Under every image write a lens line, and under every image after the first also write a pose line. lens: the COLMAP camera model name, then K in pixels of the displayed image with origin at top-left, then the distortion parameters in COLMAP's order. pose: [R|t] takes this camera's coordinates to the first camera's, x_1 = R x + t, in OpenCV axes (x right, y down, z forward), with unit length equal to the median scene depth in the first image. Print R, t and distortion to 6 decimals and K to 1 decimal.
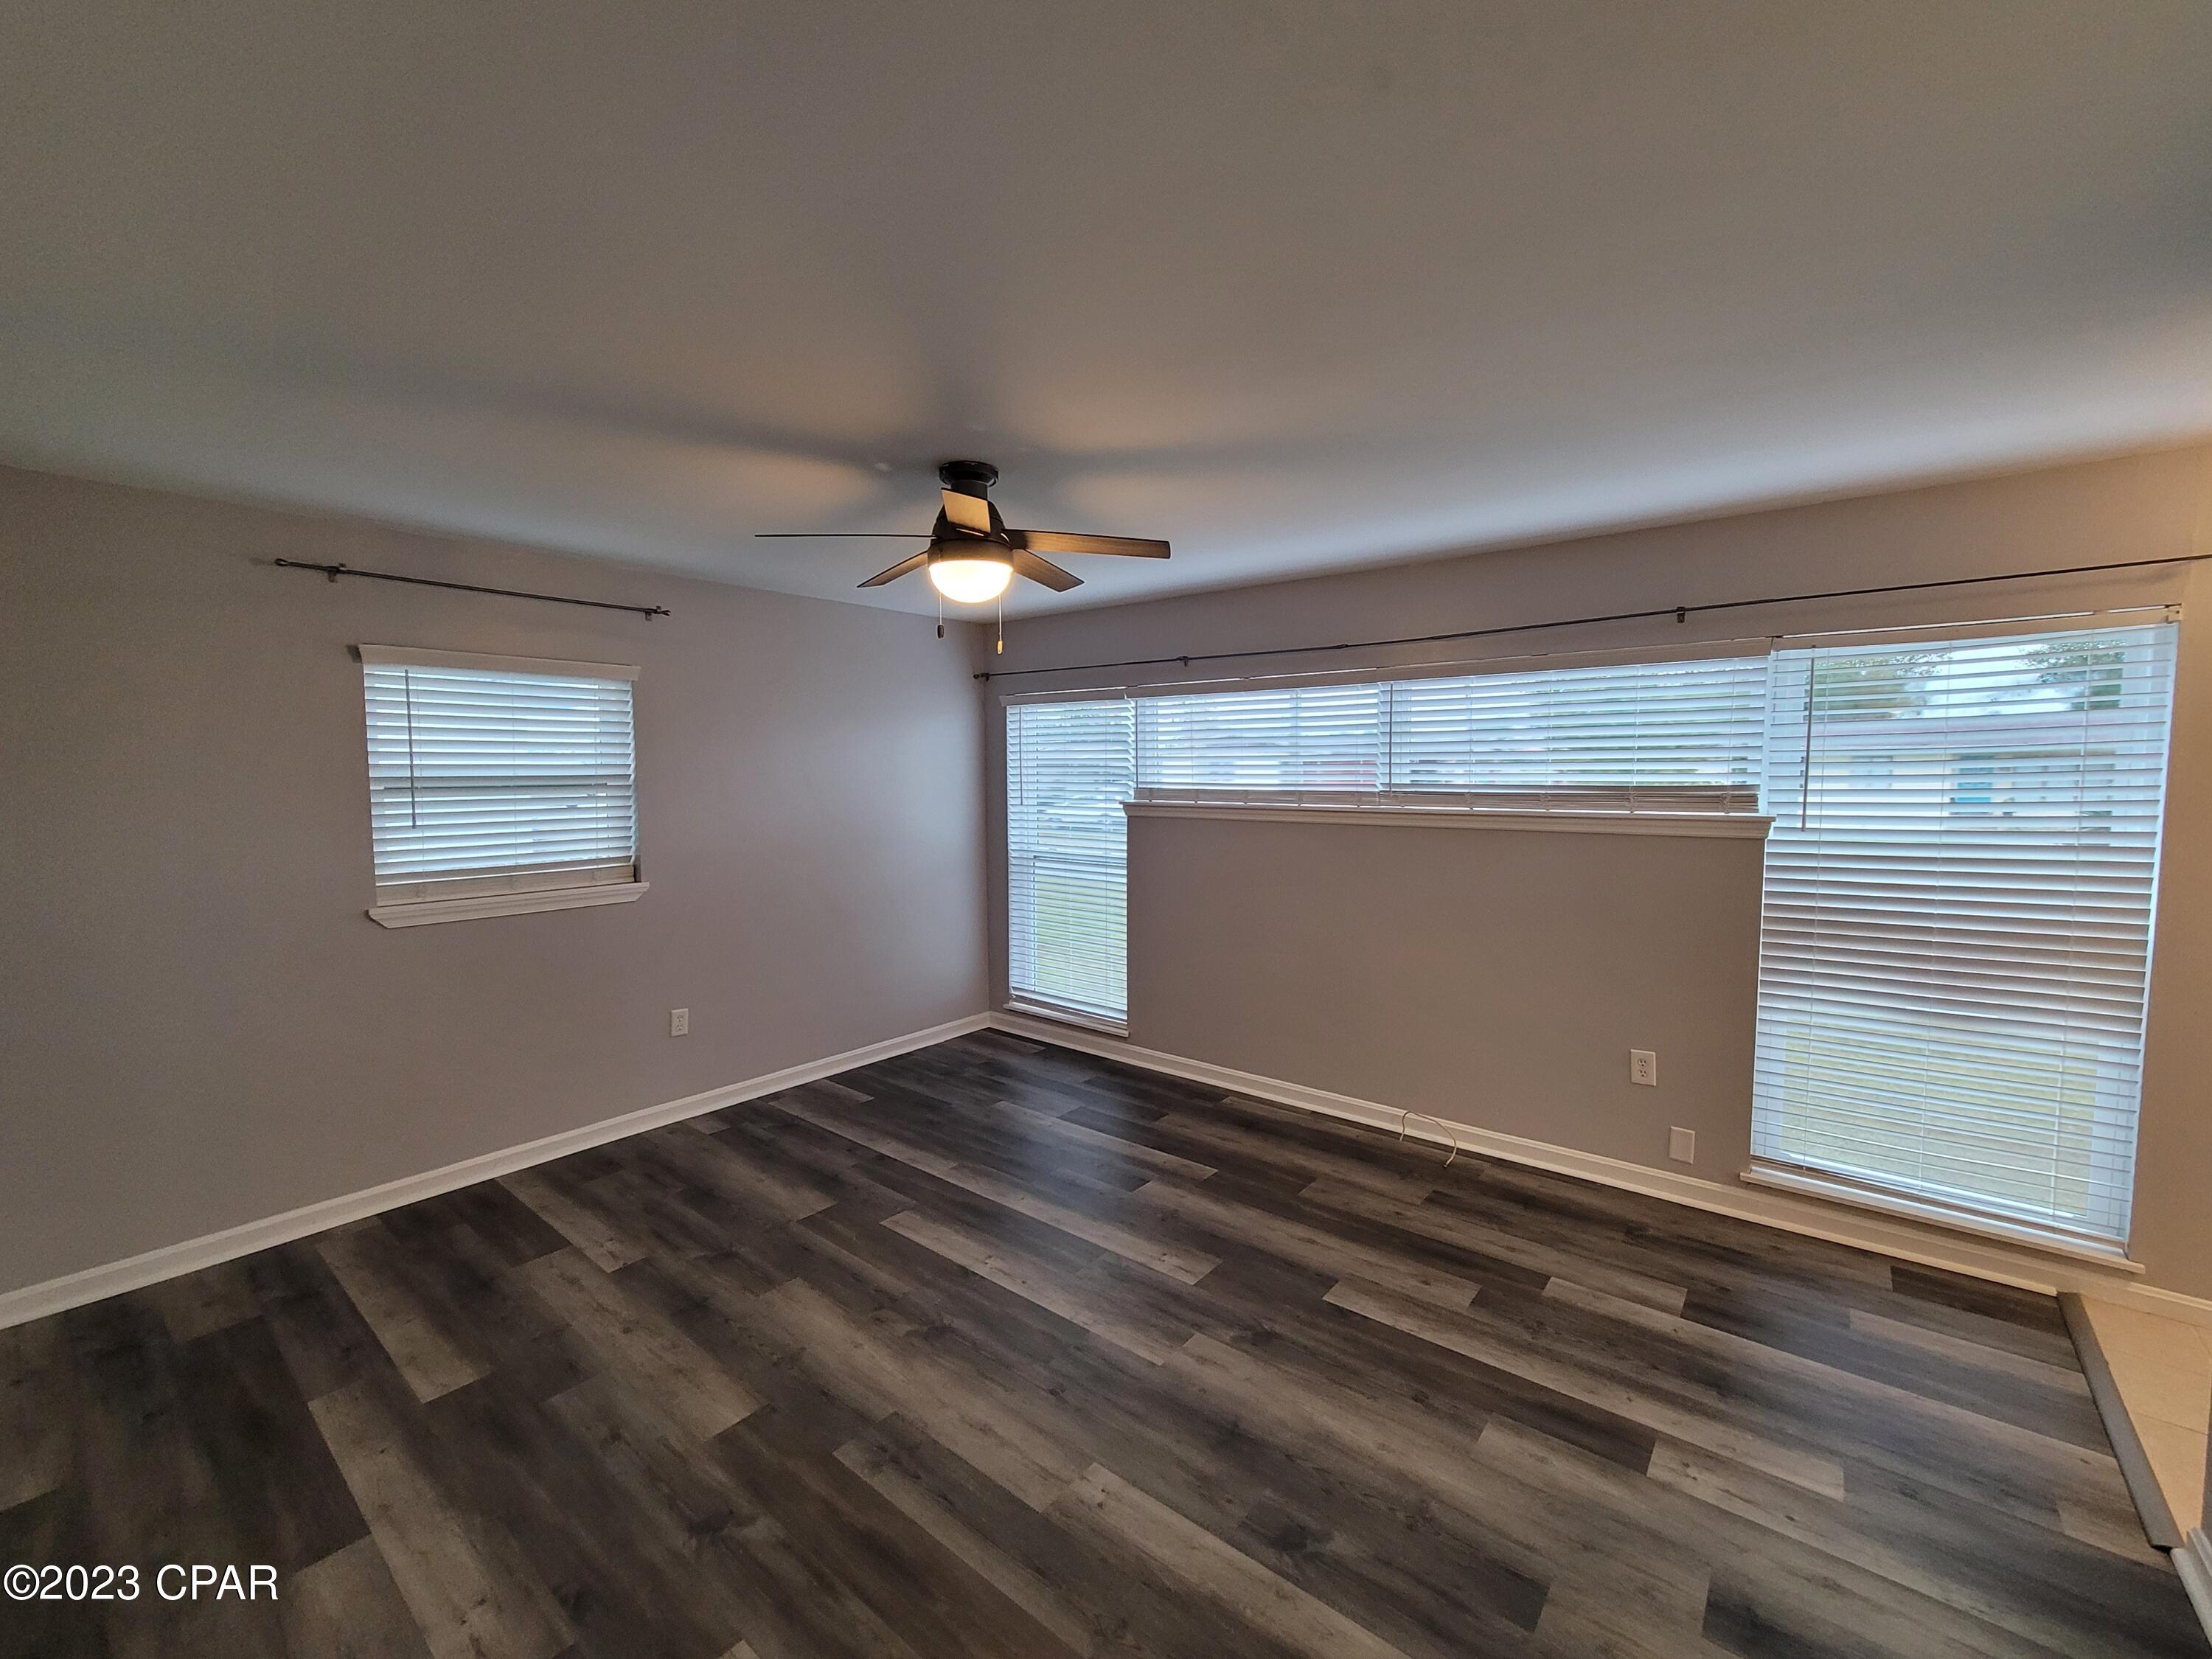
lens RADIAL K [[901.7, 0, 1121.6], [0, 901.7, 832.3], [0, 0, 1]] dist [-0.000243, 0.000149]
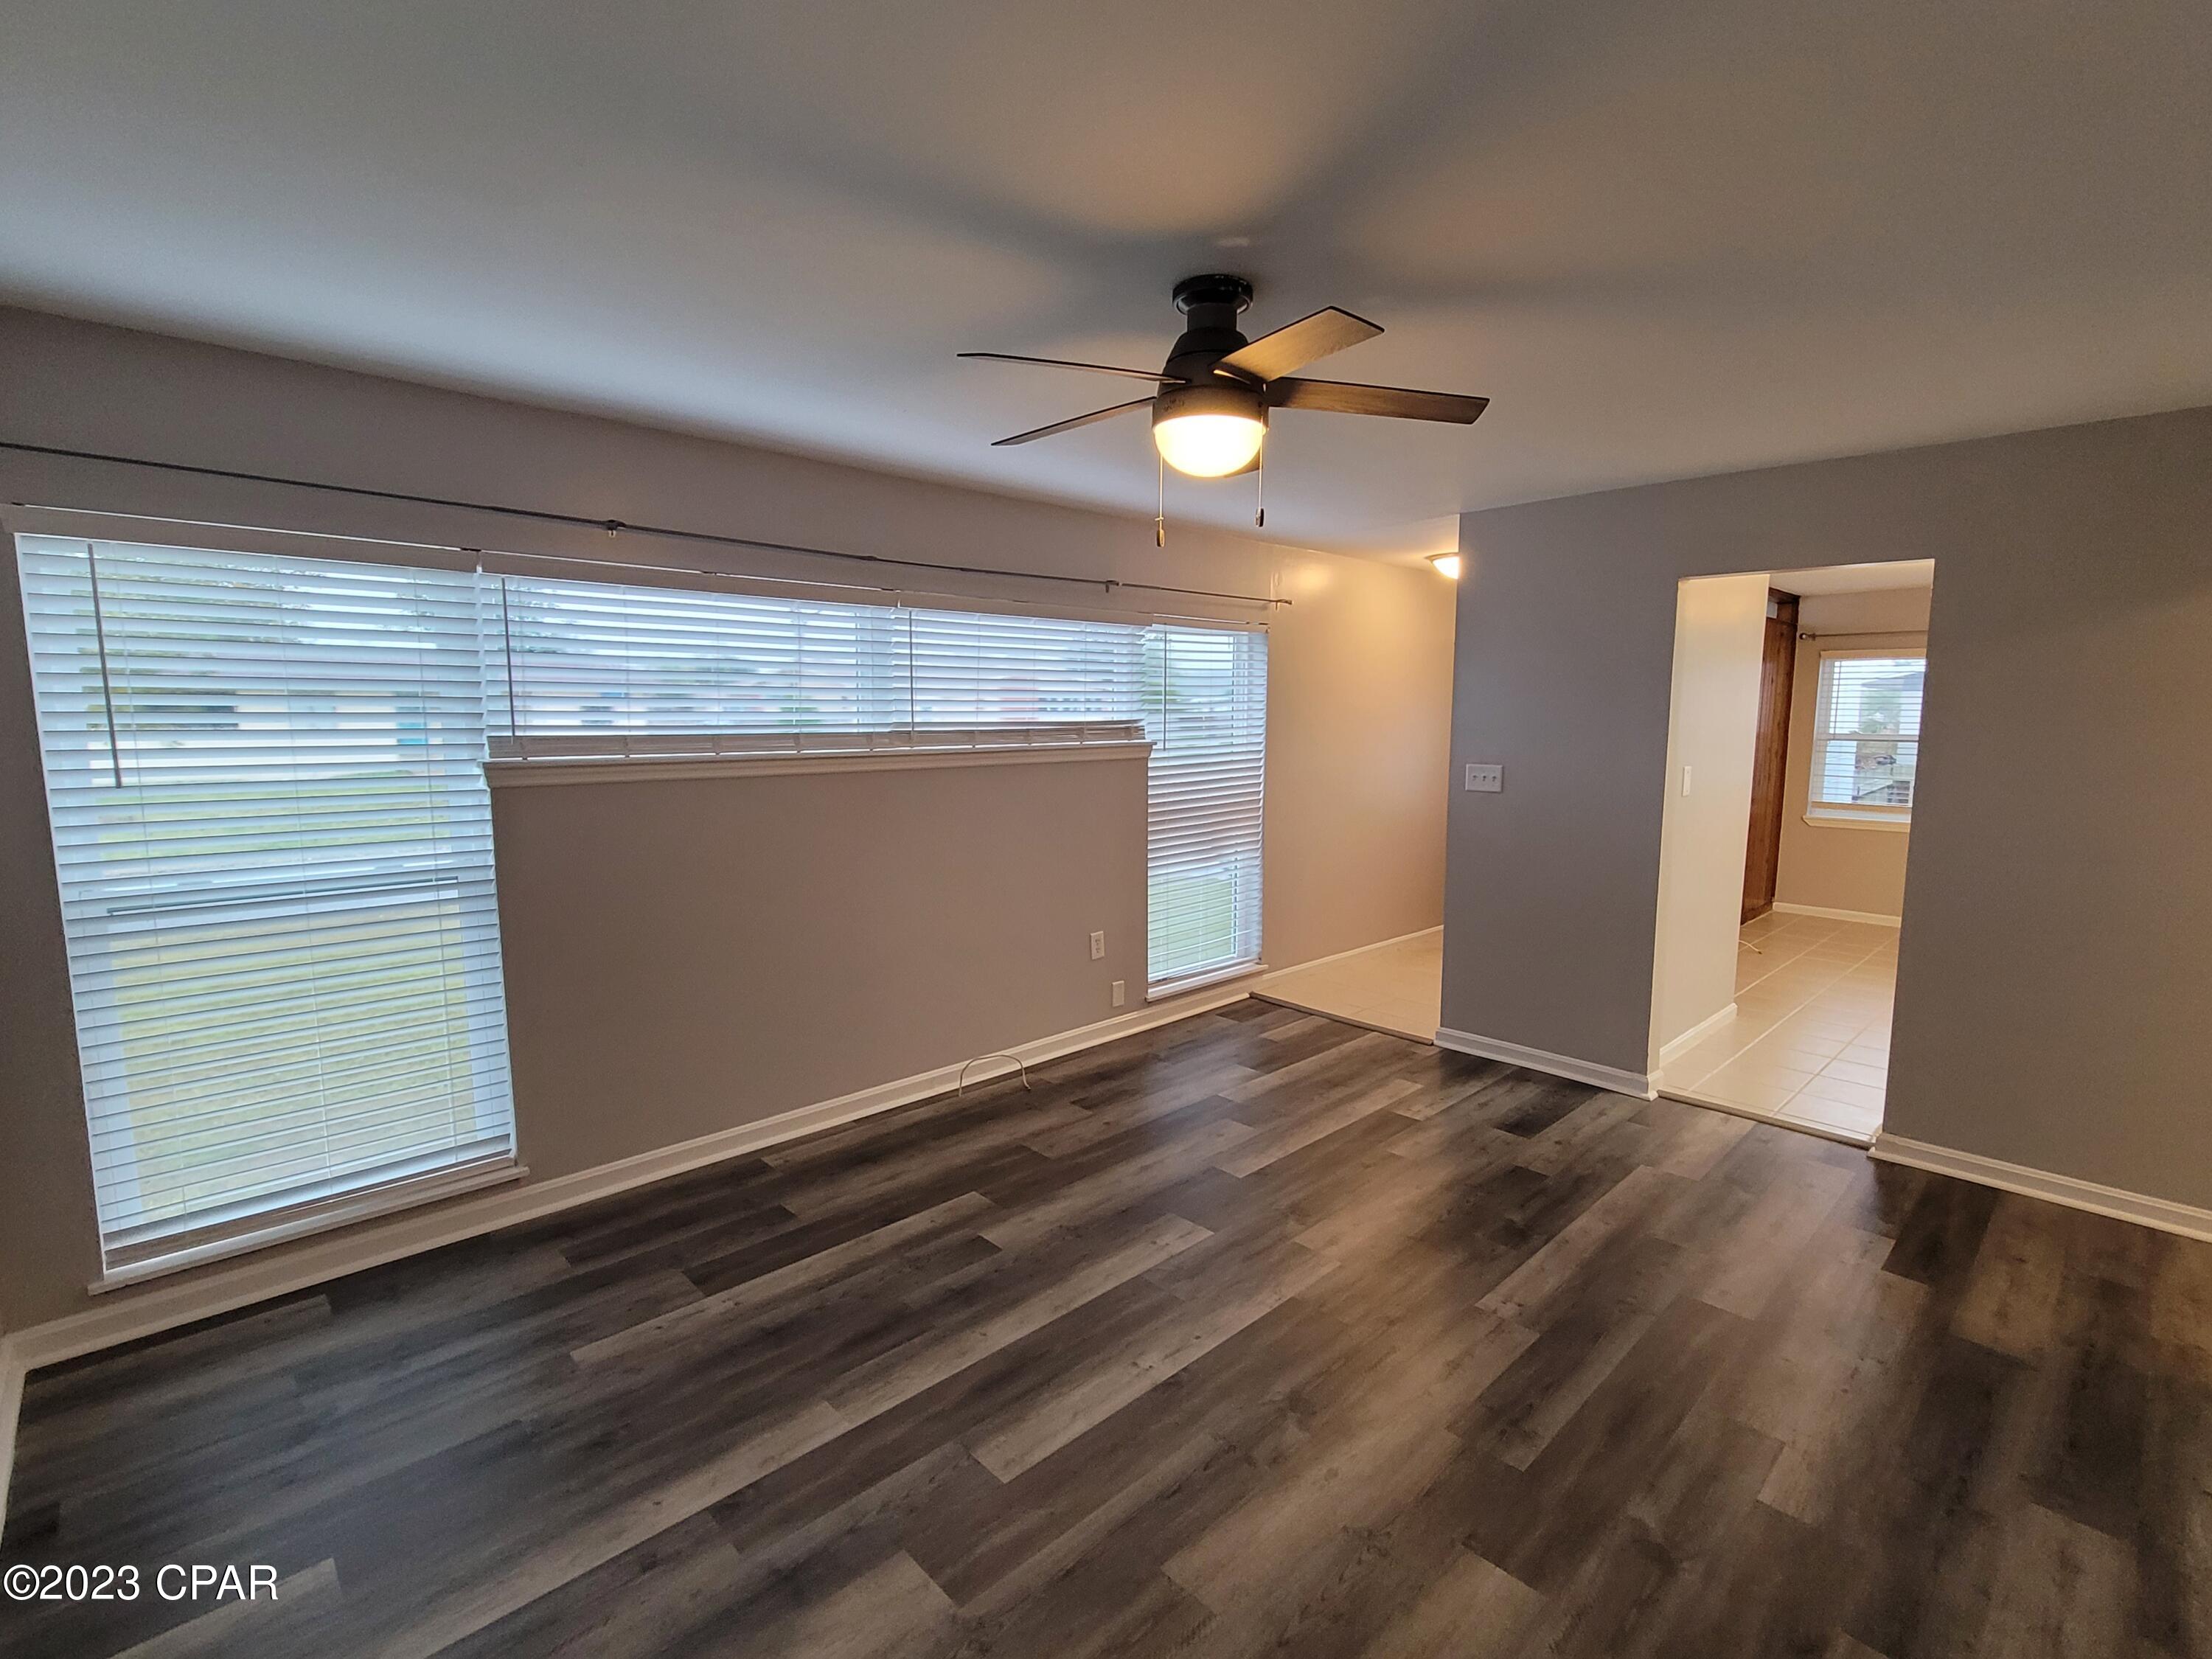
lens RADIAL K [[1015.0, 0, 1141.8], [0, 1015.0, 835.9], [0, 0, 1]] dist [0.000661, -0.000353]
pose [[0.121691, -0.120487, 0.985228, -0.846888], [0.064269, 0.991478, 0.113313, -0.050888], [-0.990485, 0.049531, 0.128398, 0.798994]]
